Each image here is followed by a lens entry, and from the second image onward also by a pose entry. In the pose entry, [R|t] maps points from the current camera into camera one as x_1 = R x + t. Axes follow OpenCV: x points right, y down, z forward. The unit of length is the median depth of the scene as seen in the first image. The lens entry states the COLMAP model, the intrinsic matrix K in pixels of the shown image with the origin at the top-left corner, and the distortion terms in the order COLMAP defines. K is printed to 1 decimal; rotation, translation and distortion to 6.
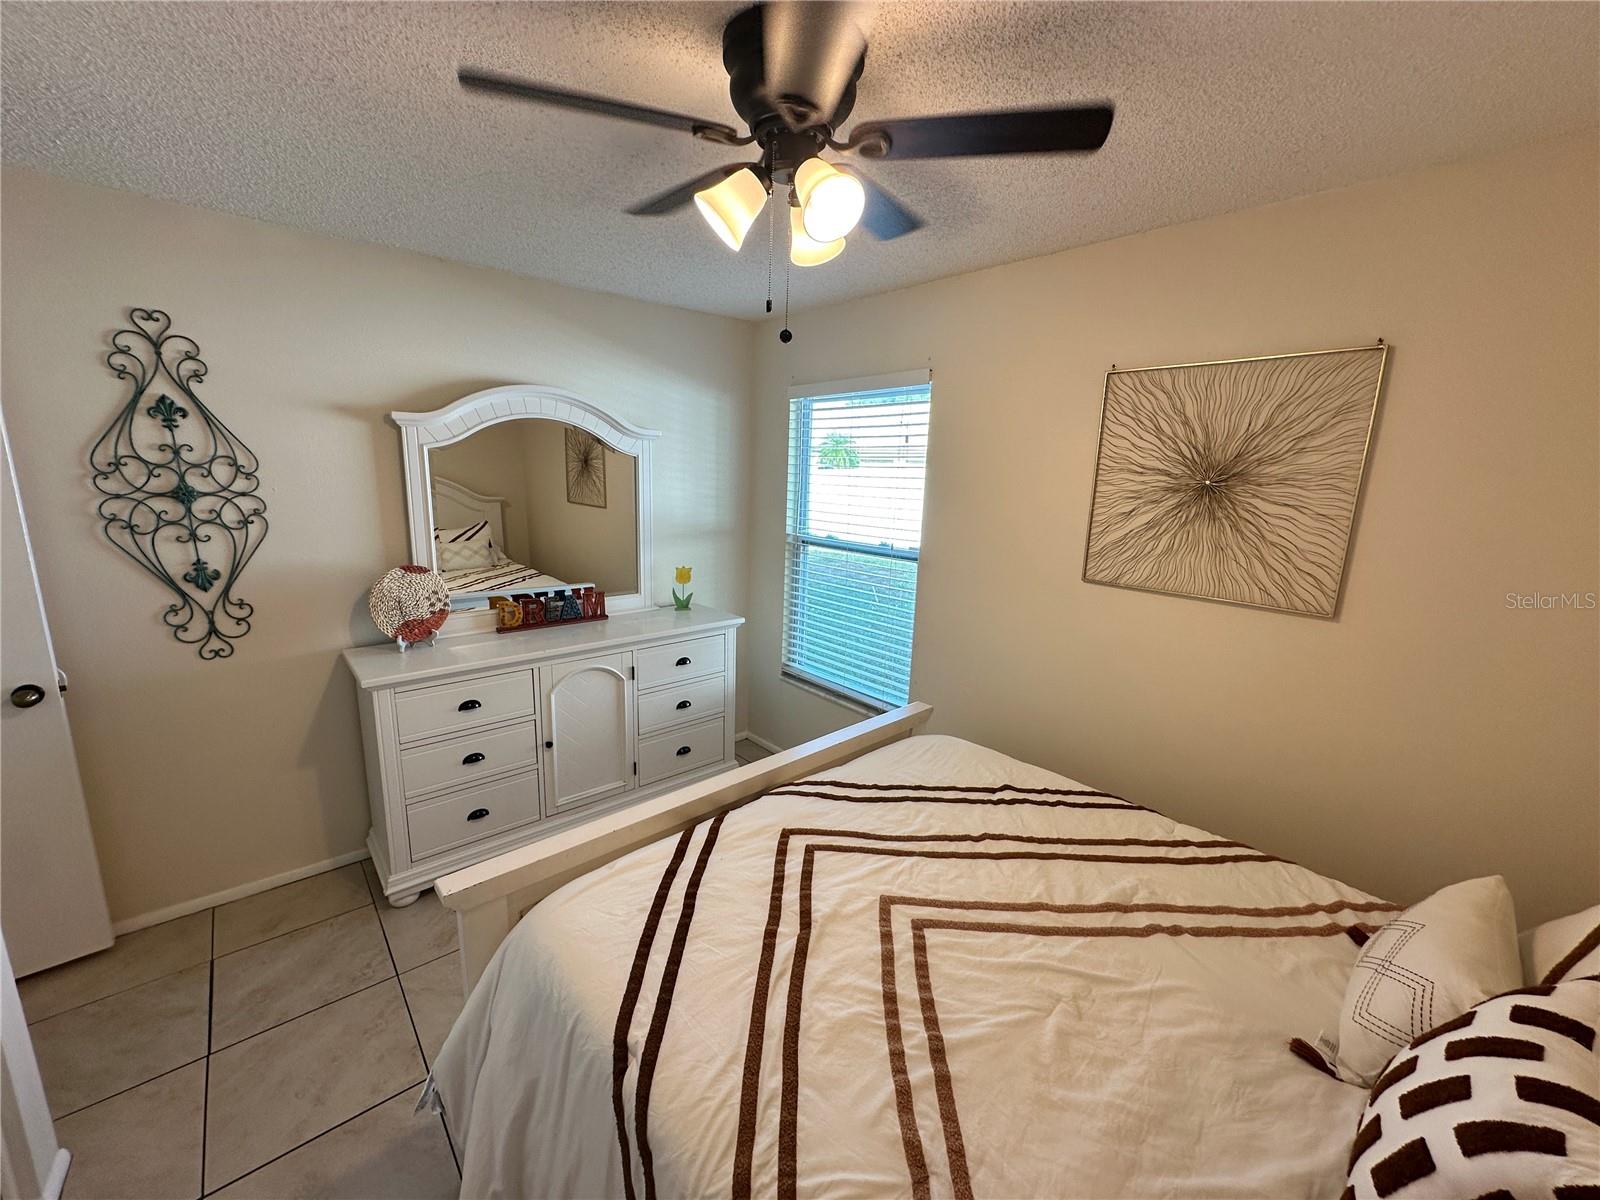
lens RADIAL K [[636.0, 0, 800.0], [0, 636.0, 600.0], [0, 0, 1]] dist [0.000076, -0.000035]
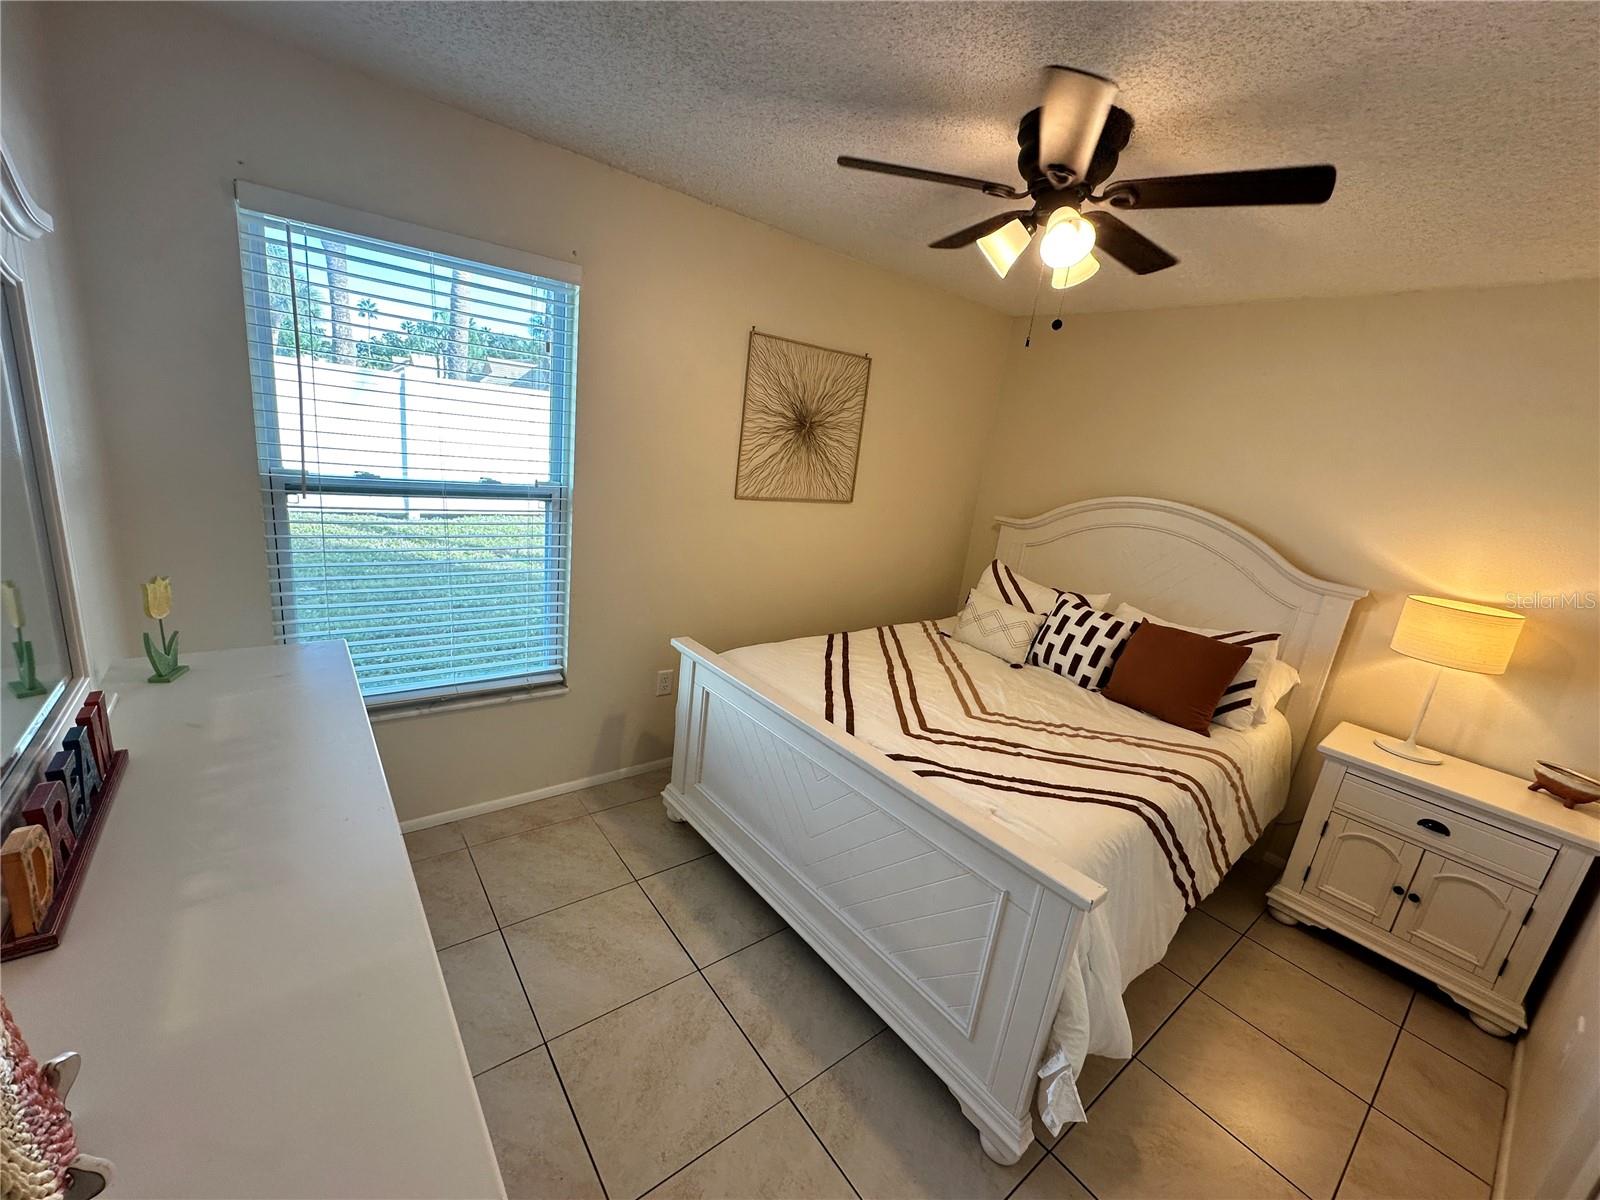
lens RADIAL K [[636.0, 0, 800.0], [0, 636.0, 600.0], [0, 0, 1]] dist [0.000076, -0.000035]
pose [[0.054665, -0.275713, 0.959684, -0.981063], [0.085953, 0.958853, 0.270578, -0.200302], [-0.994798, 0.067696, 0.076114, 0.946712]]
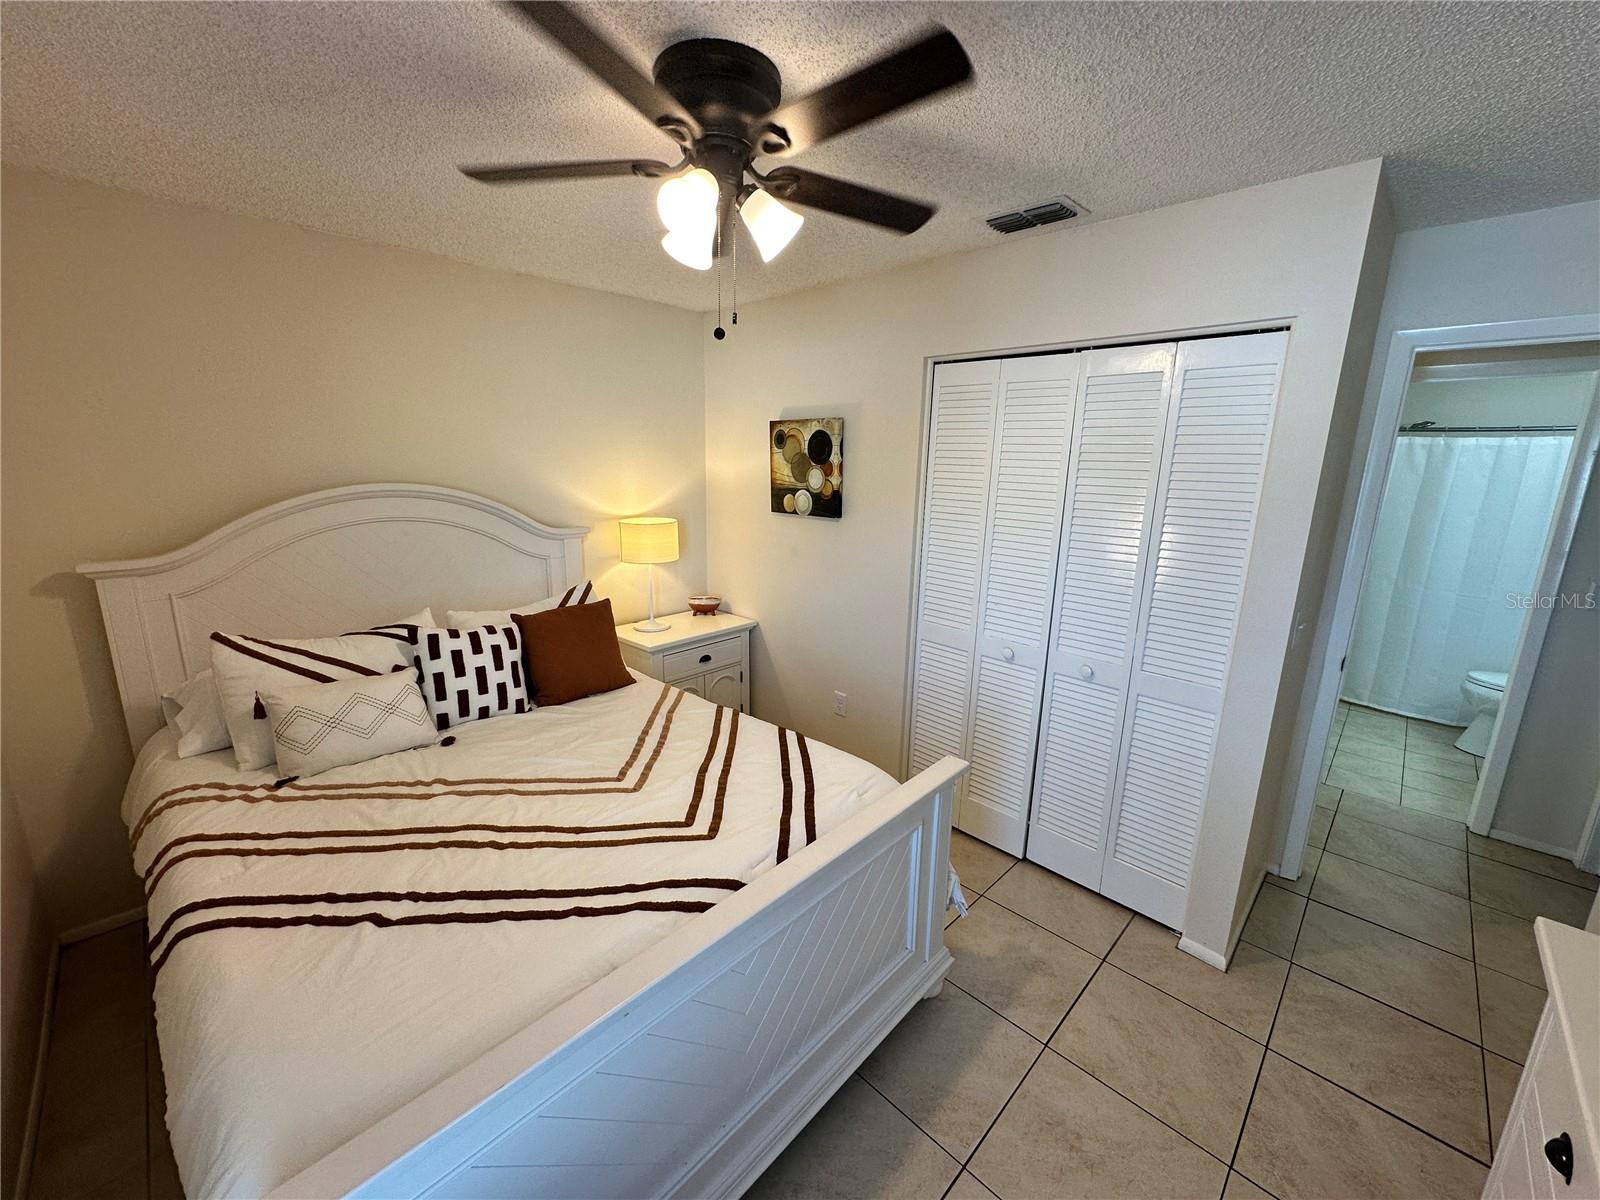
lens RADIAL K [[636.0, 0, 800.0], [0, 636.0, 600.0], [0, 0, 1]] dist [0.000076, -0.000035]
pose [[-0.996232, -0.032338, -0.080470, -0.057654], [-0.063097, 0.906841, 0.416723, -0.313037], [0.059497, 0.420231, -0.905465, 1.486887]]
